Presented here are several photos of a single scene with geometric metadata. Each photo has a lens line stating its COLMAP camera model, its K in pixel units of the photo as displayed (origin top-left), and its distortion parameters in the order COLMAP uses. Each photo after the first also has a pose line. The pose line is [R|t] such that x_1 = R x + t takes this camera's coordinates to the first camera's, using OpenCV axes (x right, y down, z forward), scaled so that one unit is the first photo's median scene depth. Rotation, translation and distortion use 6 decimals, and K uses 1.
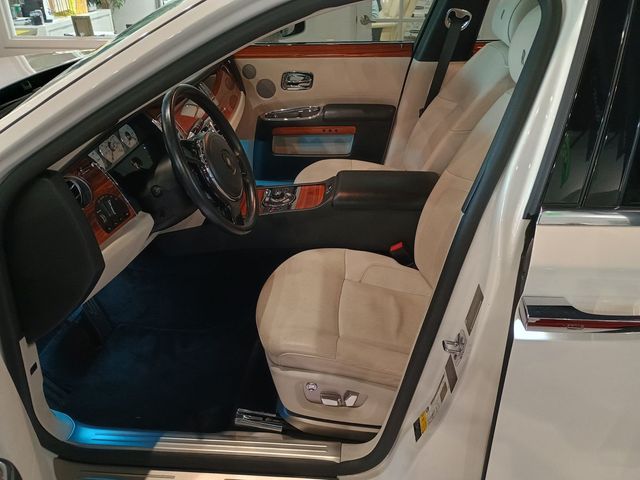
lens RADIAL K [[554.4, 0, 320.0], [0, 554.4, 240.0], [0, 0, 1]] dist [0.078531, -0.084271]
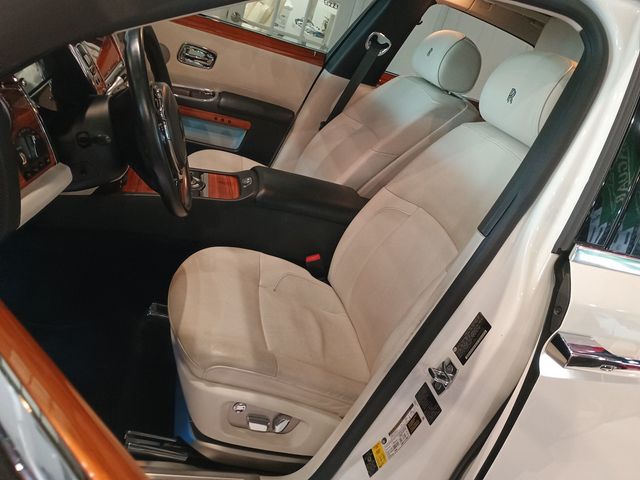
lens RADIAL K [[554.2, 0, 328.6], [0, 554.2, 237.3], [0, 0, 1]] dist [0.064413, 0.000640]
pose [[0.910519, 0.165038, 0.379100, -0.199464], [-0.154161, 0.986276, -0.059104, 0.029175], [-0.383652, -0.004628, 0.923466, 0.129478]]
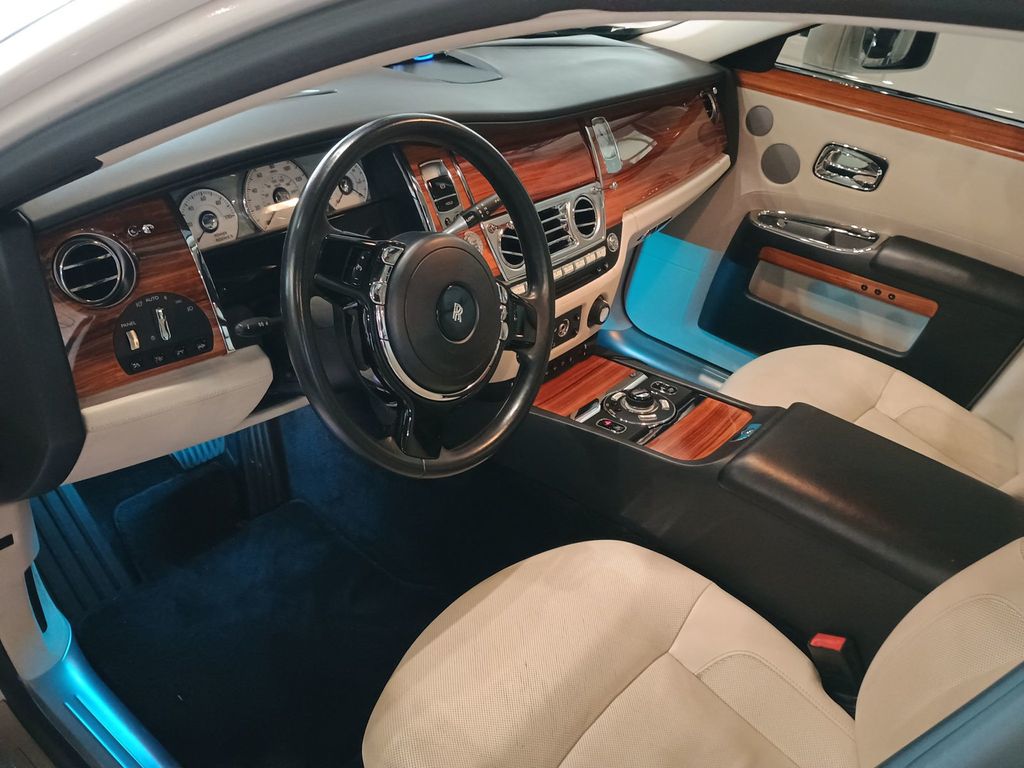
lens RADIAL K [[886.7, 0, 525.8], [0, 886.7, 379.7], [0, 0, 1]] dist [0.064413, 0.000640]
pose [[0.831284, 0.393155, -0.392933, 0.137392], [-0.378638, 0.918052, 0.117529, -0.155475], [0.406940, 0.051079, 0.912026, 0.315075]]
